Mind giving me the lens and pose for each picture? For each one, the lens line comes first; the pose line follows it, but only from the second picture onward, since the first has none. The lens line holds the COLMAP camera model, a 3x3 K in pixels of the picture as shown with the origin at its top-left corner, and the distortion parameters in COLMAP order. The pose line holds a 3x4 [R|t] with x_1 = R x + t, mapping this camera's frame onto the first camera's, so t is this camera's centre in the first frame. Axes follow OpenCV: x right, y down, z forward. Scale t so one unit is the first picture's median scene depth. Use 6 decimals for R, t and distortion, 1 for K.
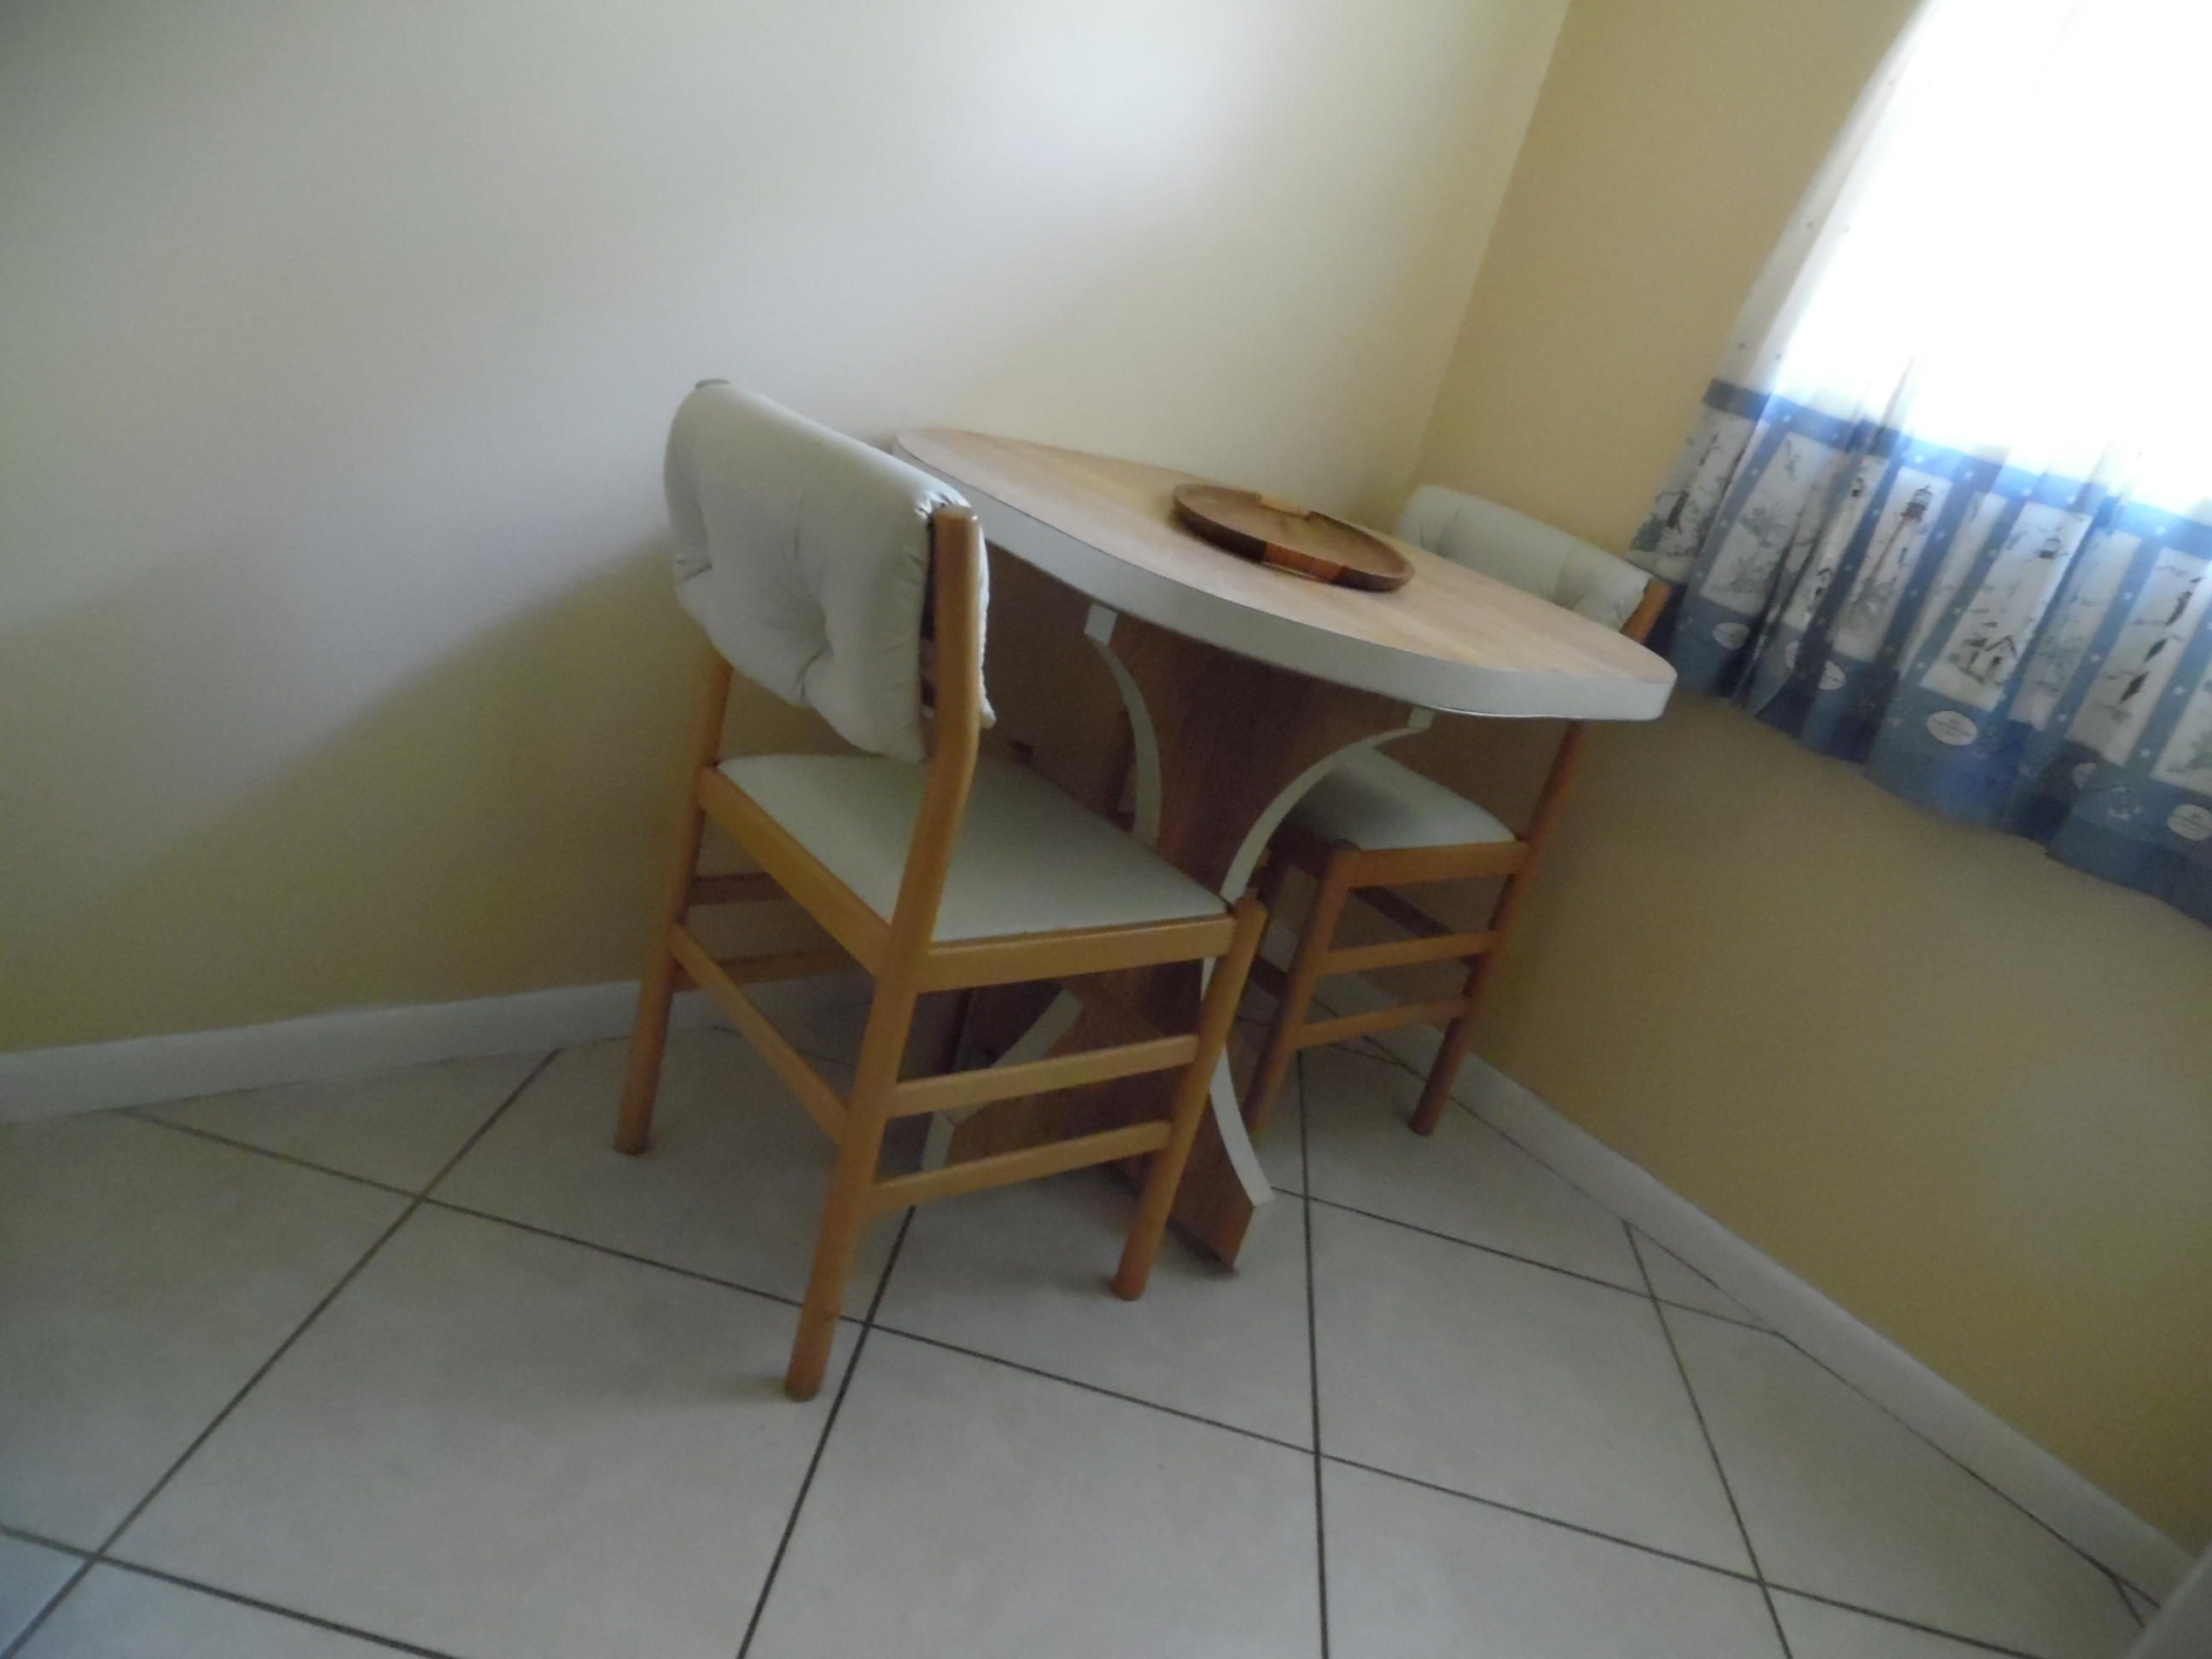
lens RADIAL K [[1553.9, 0, 1109.3], [0, 1553.9, 835.9], [0, 0, 1]] dist [-0.010868, -0.006937]
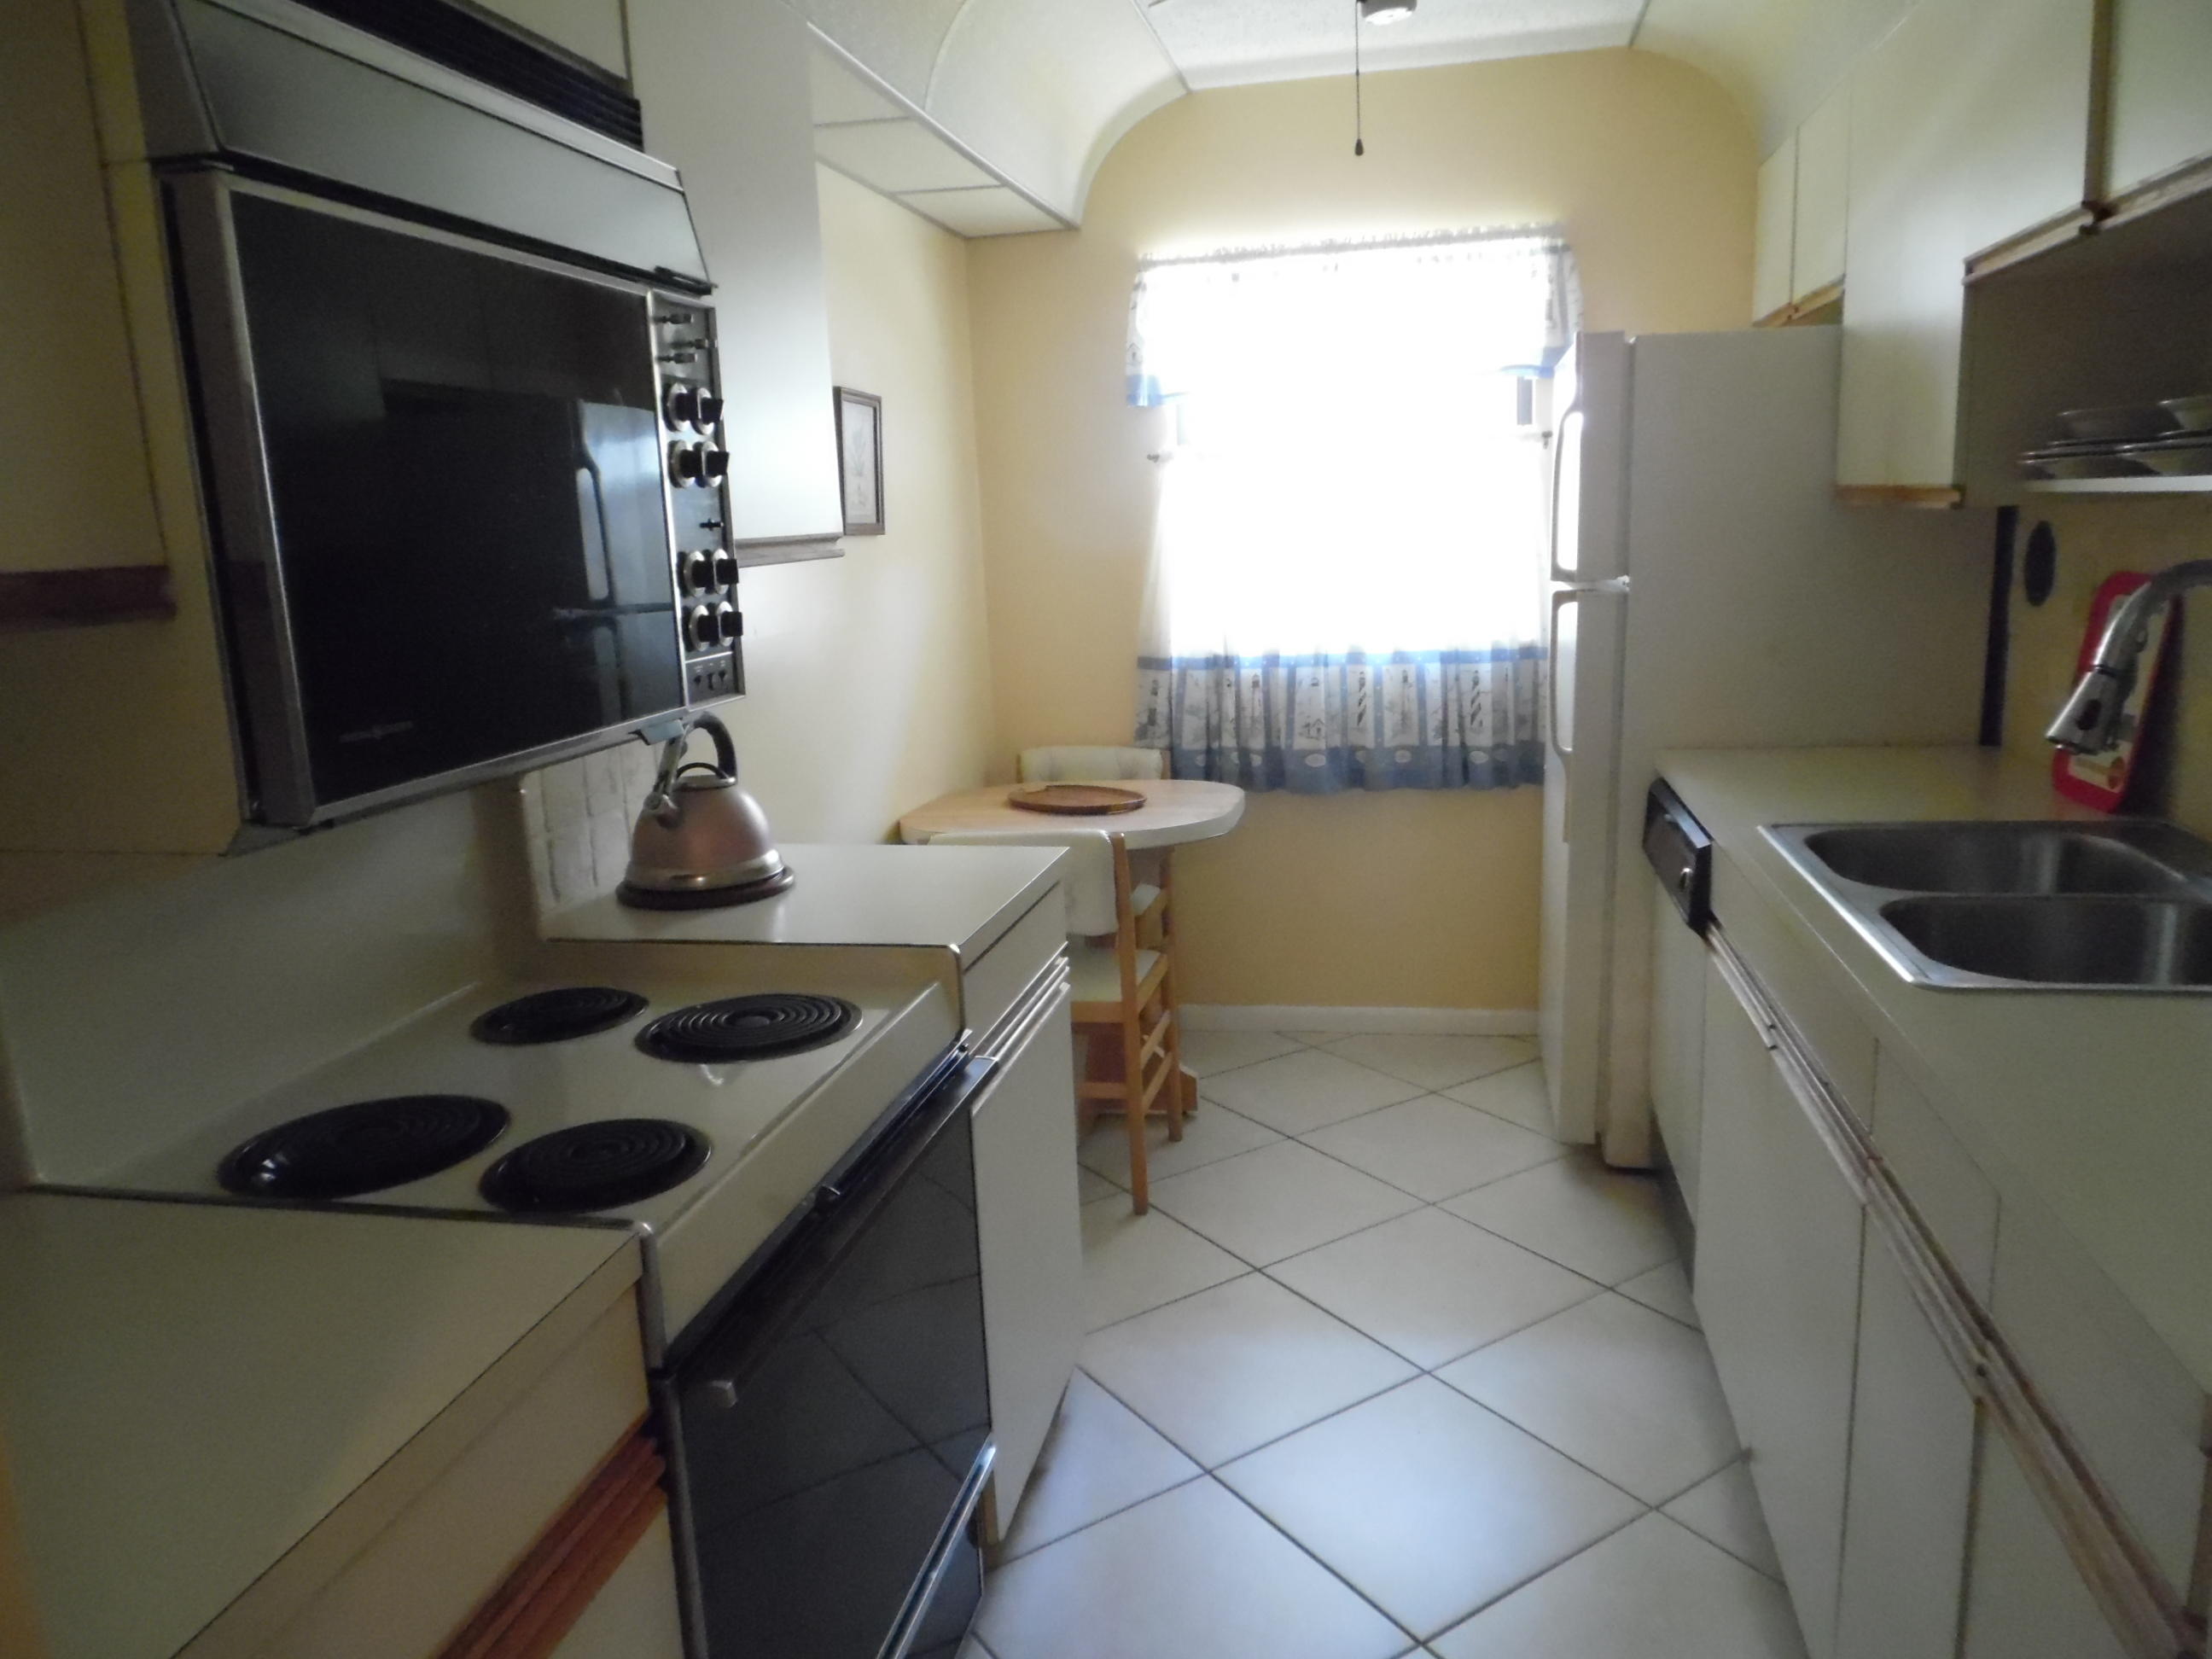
lens RADIAL K [[1553.9, 0, 1105.1], [0, 1553.9, 830.7], [0, 0, 1]] dist [-0.010868, -0.006937]
pose [[0.744610, -0.412919, 0.524456, -0.966240], [0.463228, 0.885363, 0.039392, -0.206845], [-0.480600, 0.213612, 0.850526, -0.842663]]
